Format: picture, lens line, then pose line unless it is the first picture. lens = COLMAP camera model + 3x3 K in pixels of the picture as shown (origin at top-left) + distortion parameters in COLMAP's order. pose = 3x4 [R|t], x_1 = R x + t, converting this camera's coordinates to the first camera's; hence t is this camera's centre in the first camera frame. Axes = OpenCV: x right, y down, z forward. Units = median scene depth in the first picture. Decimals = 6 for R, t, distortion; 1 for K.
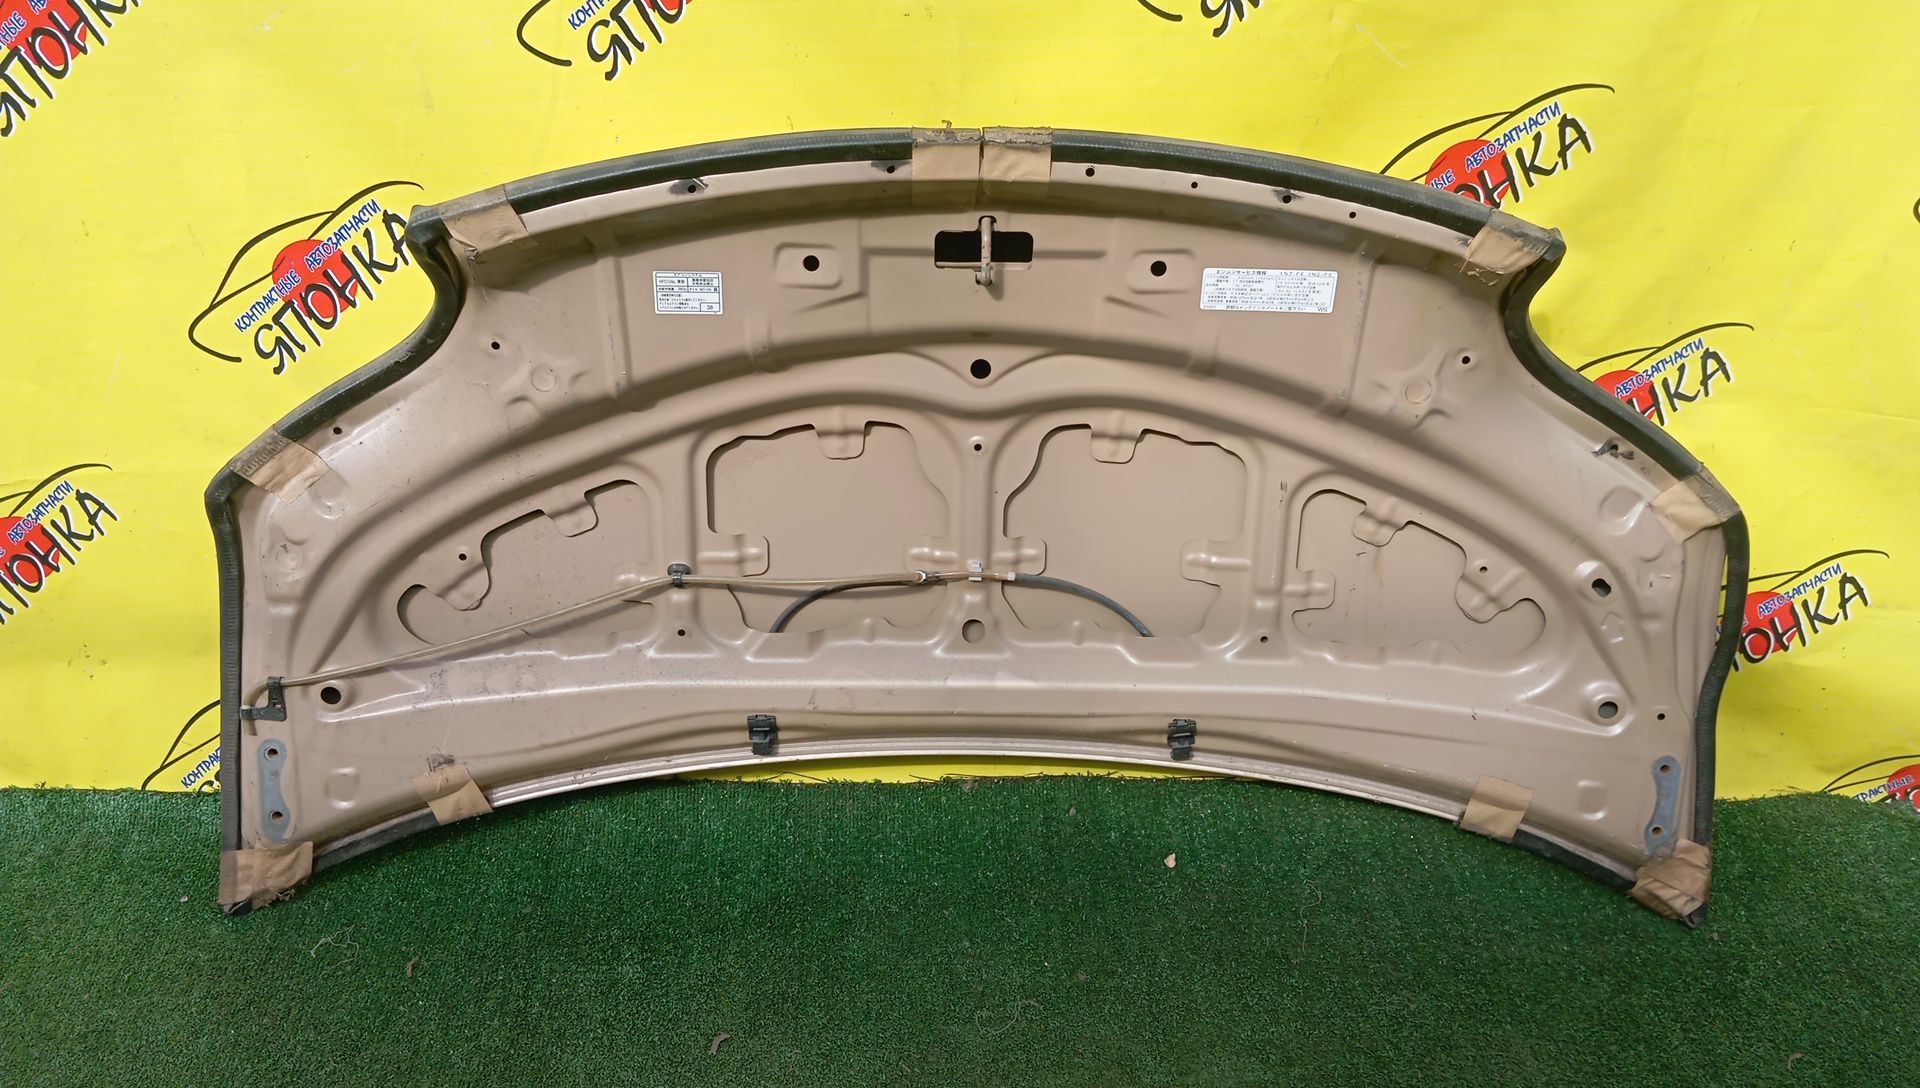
lens RADIAL K [[1568.6, 0, 961.4], [0, 1568.6, 557.6], [0, 0, 1]] dist [0.090071, -0.190066]
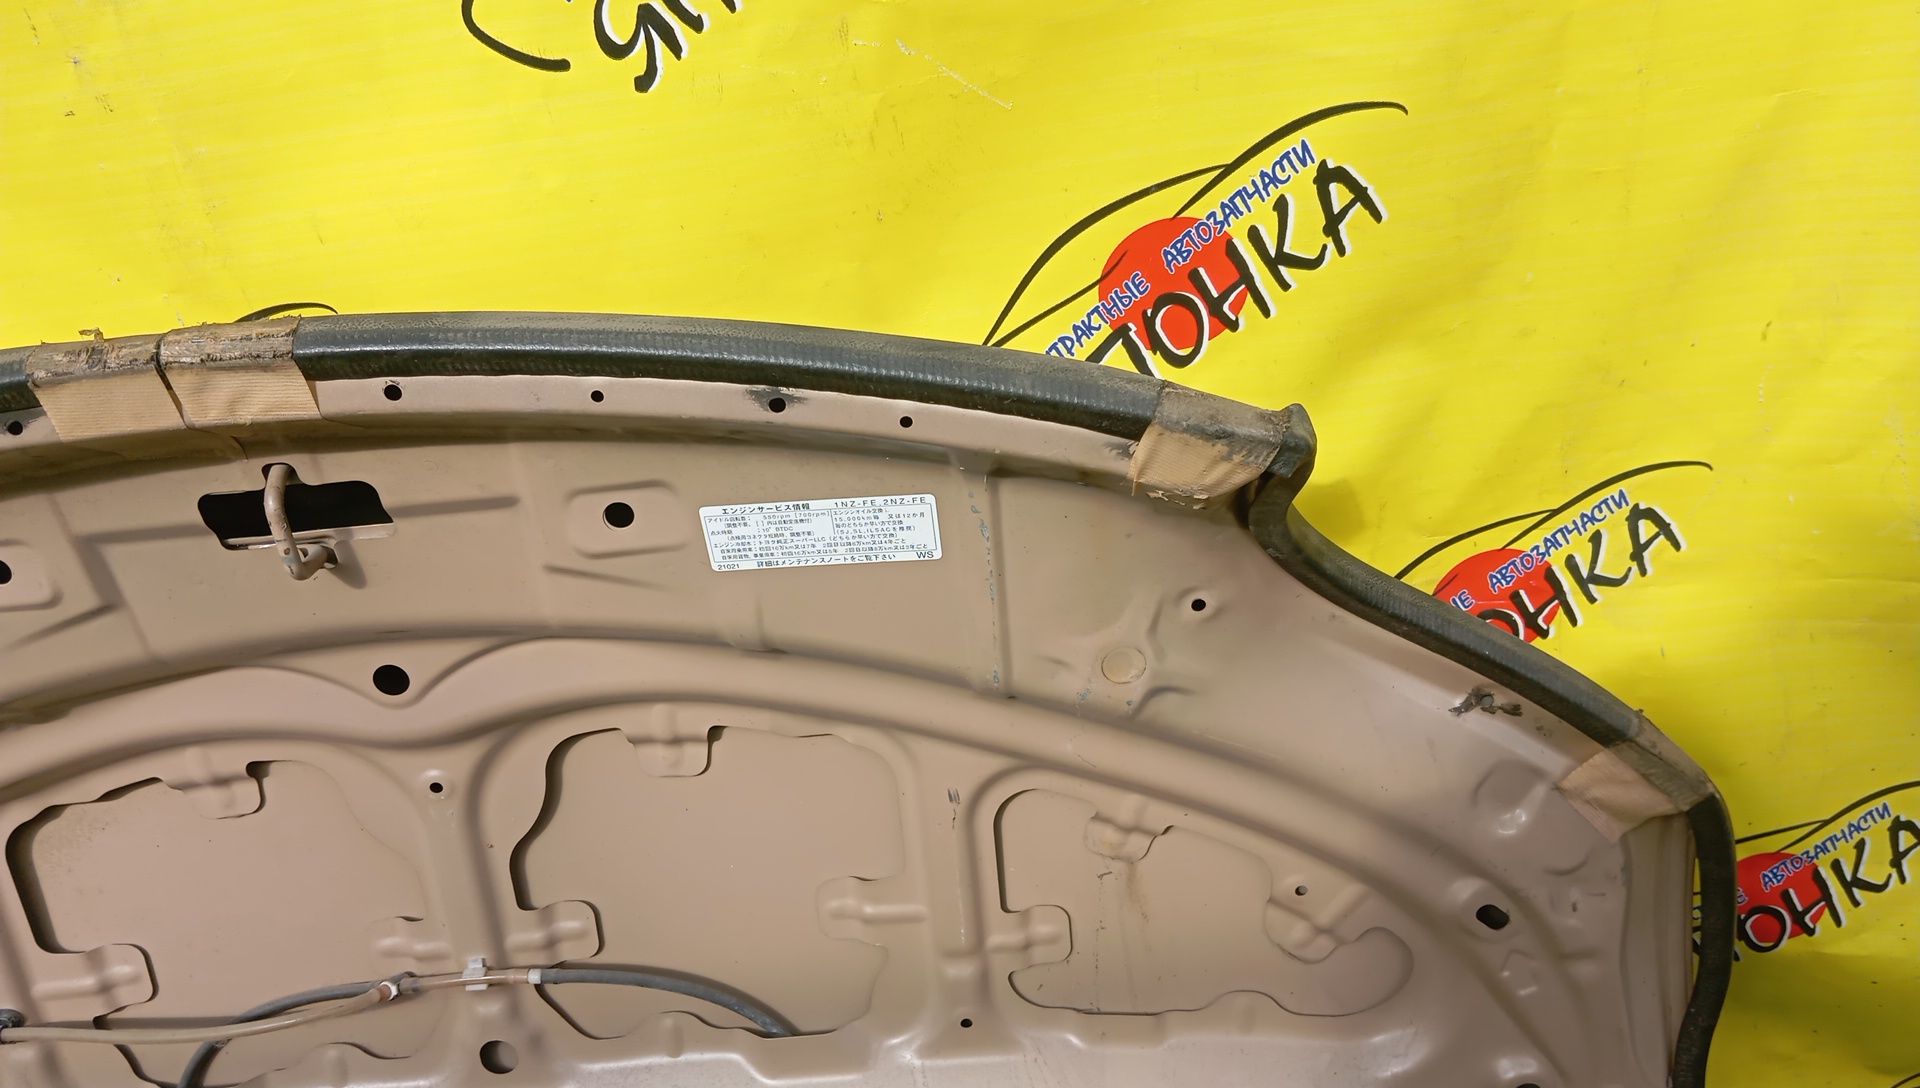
lens RADIAL K [[1568.6, 0, 961.4], [0, 1568.6, 557.6], [0, 0, 1]] dist [0.090071, -0.190066]
pose [[0.994531, -0.101684, -0.023824, 0.230442], [0.102725, 0.993573, 0.047551, -0.164042], [0.018835, -0.049738, 0.998585, 0.401393]]
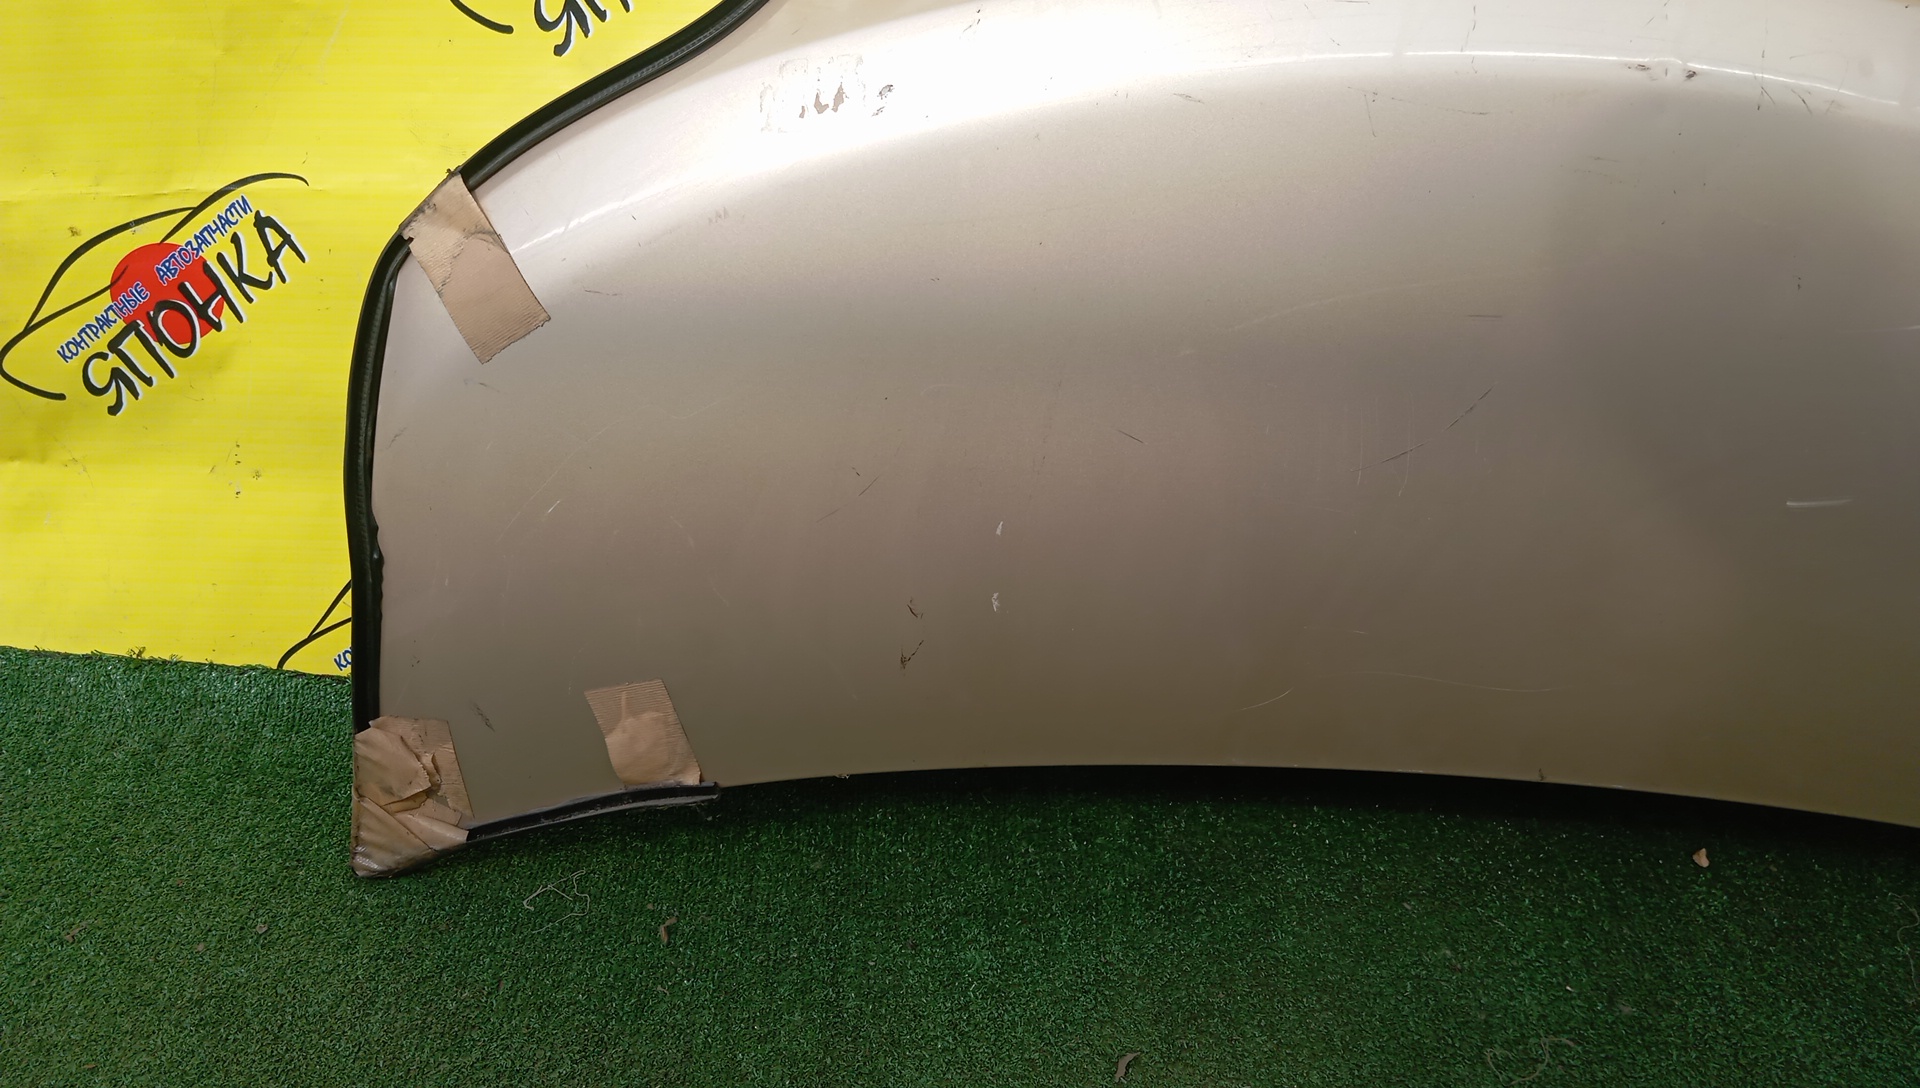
lens RADIAL K [[1582.3, 0, 960.0], [0, 1582.3, 544.0], [0, 0, 1]] dist [0.095255, -0.203160]
pose [[0.998153, 0.060751, -0.000208, -0.229931], [-0.060685, 0.996894, -0.050204, 0.115594], [-0.002842, 0.050124, 0.998739, 0.288966]]
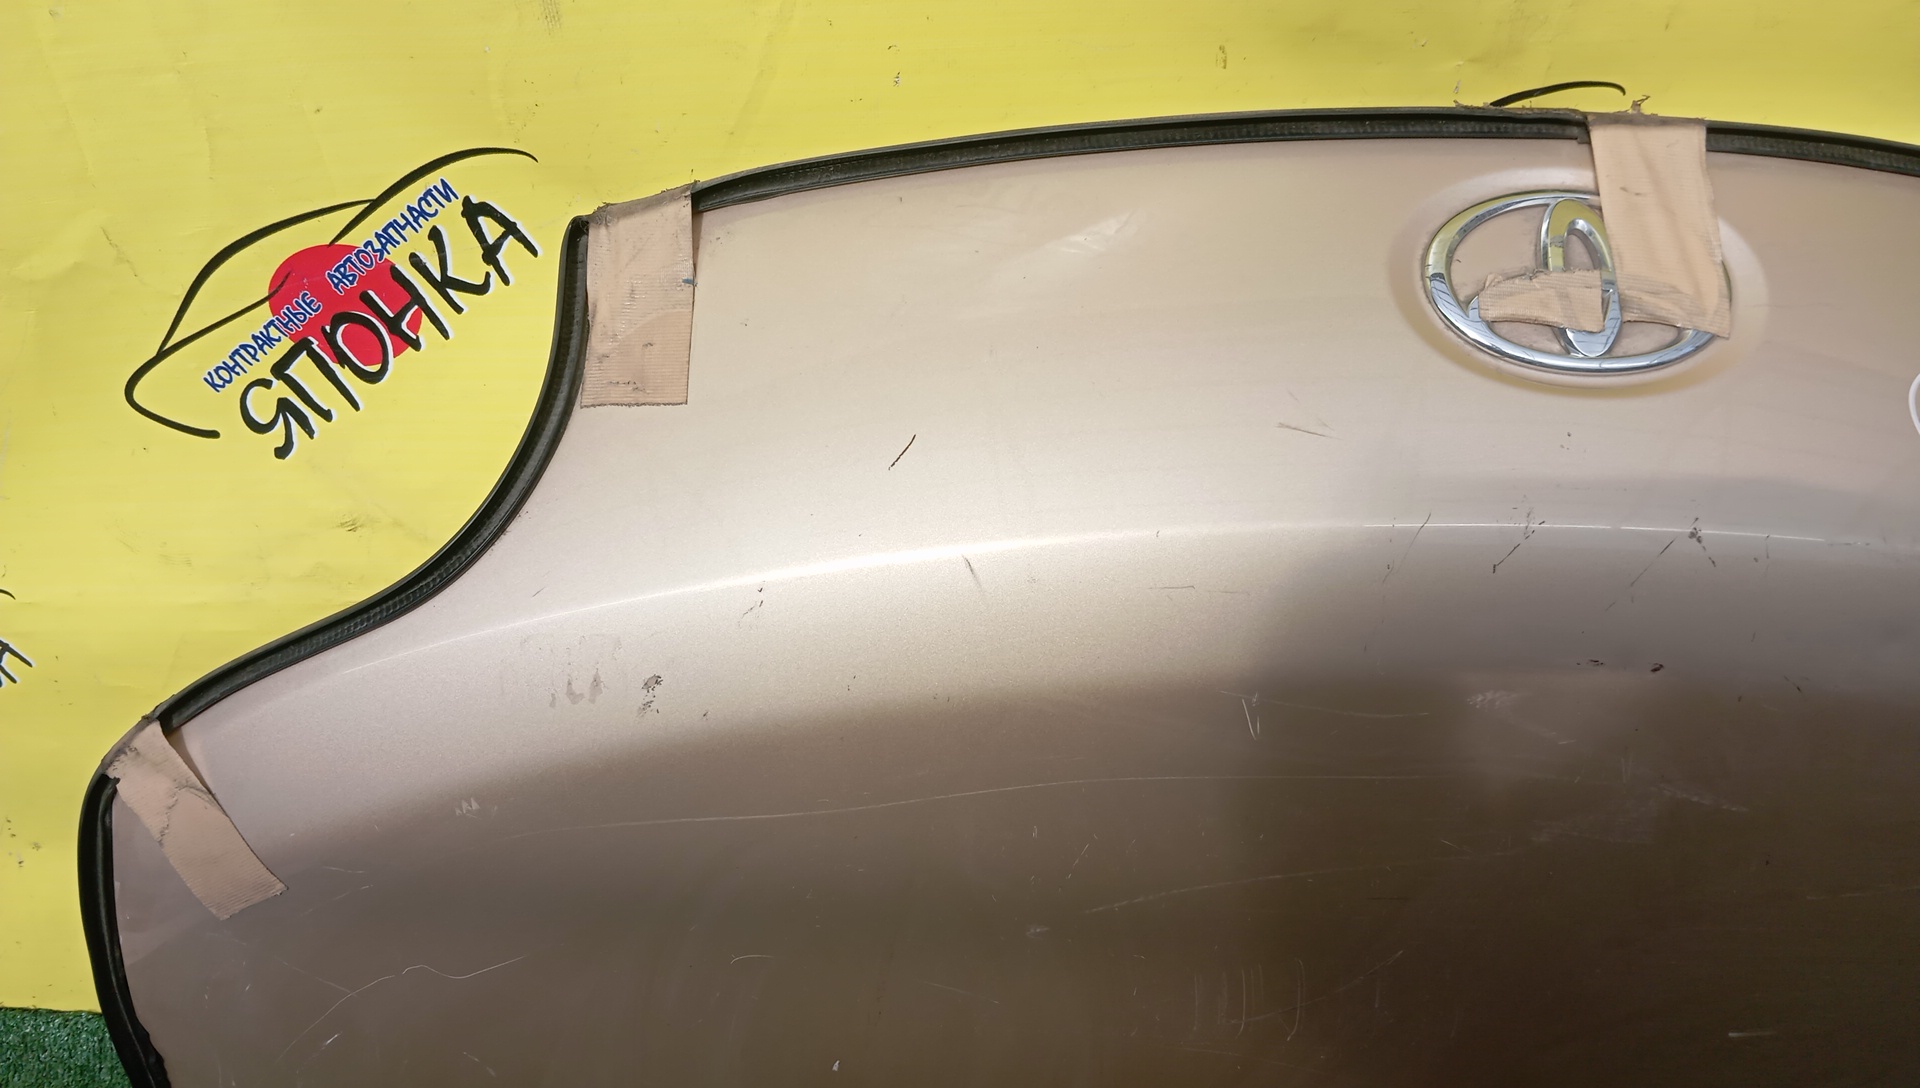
lens RADIAL K [[1587.1, 0, 964.1], [0, 1587.1, 543.2], [0, 0, 1]] dist [0.082765, -0.175506]
pose [[0.999548, 0.028890, 0.008343, -0.179484], [-0.030037, 0.972415, 0.231314, -0.234863], [-0.001430, -0.231460, 0.972843, 0.417427]]
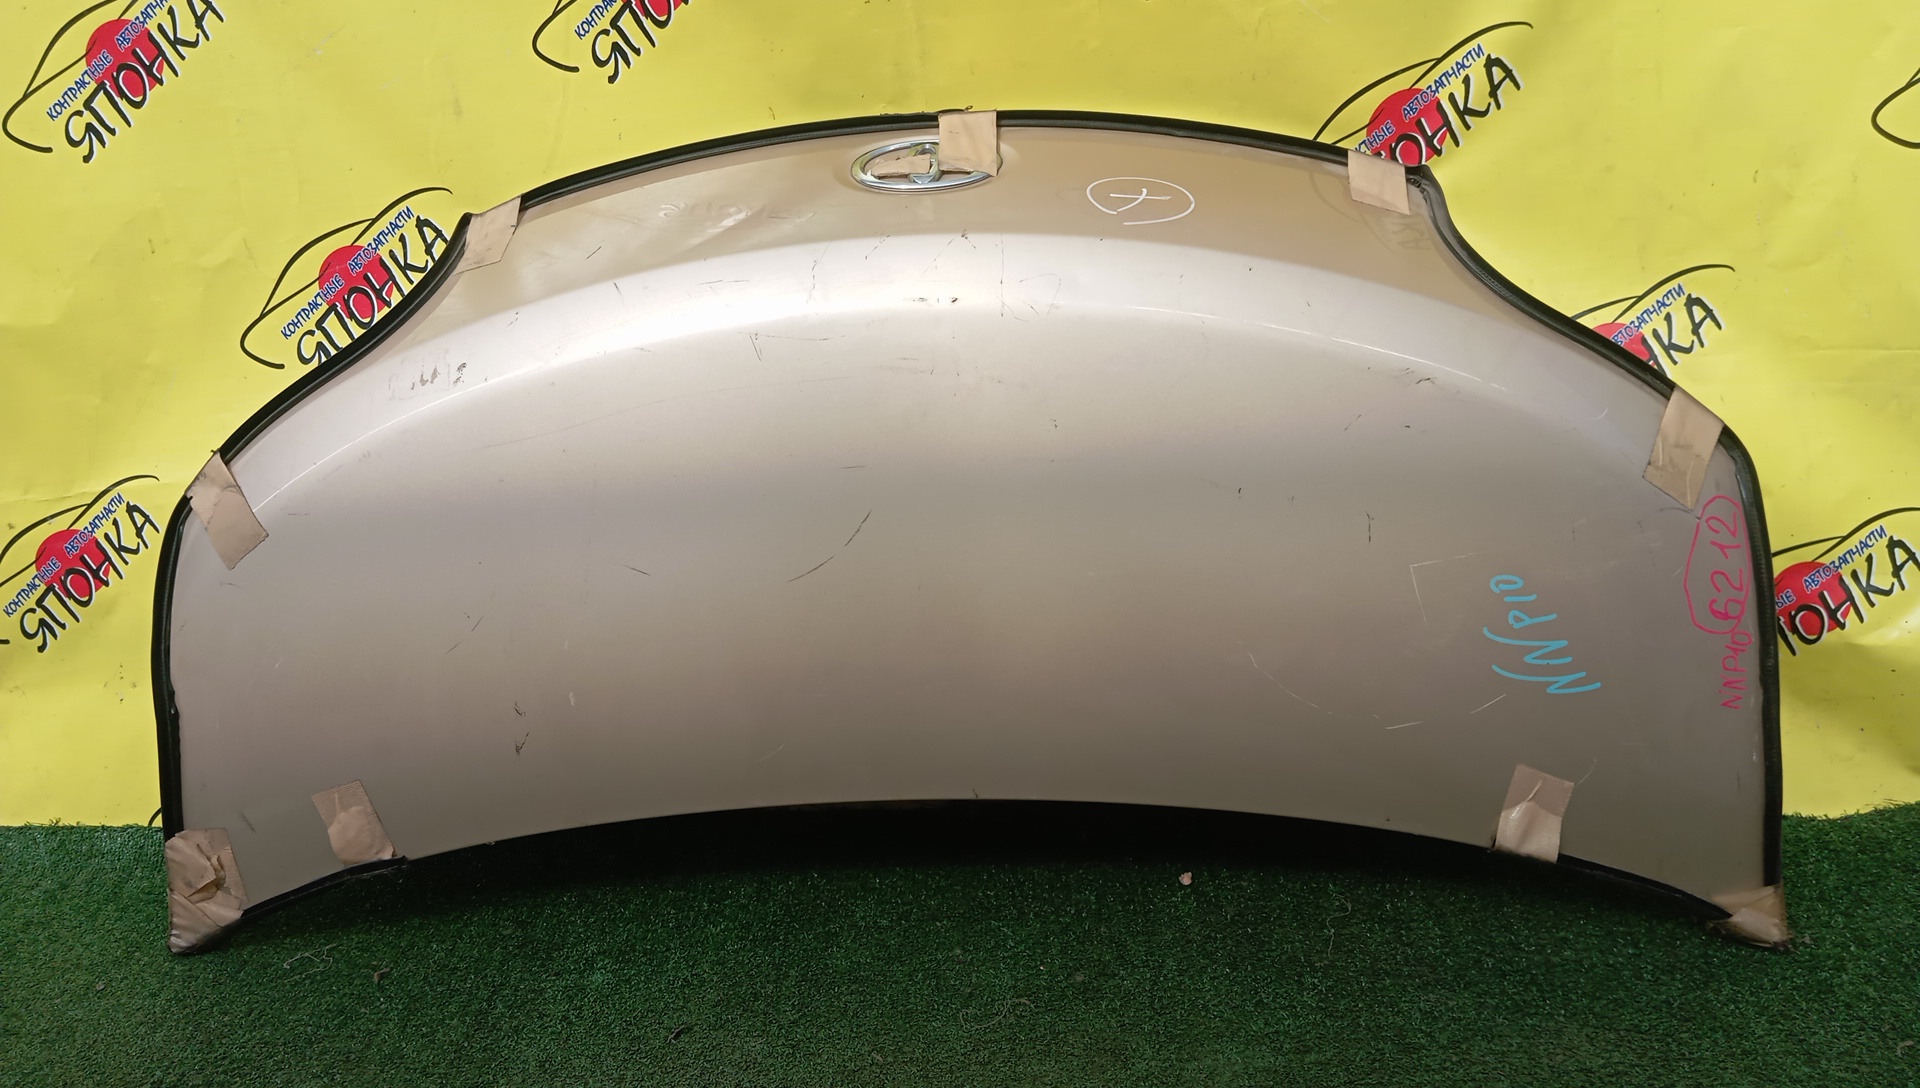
lens RADIAL K [[1571.1, 0, 956.5], [0, 1571.1, 530.4], [0, 0, 1]] dist [0.090594, -0.182925]
pose [[0.993629, -0.041687, -0.104705, 0.113044], [0.011283, 0.961201, -0.275617, 0.269864], [0.112132, 0.272680, 0.955548, 0.045551]]
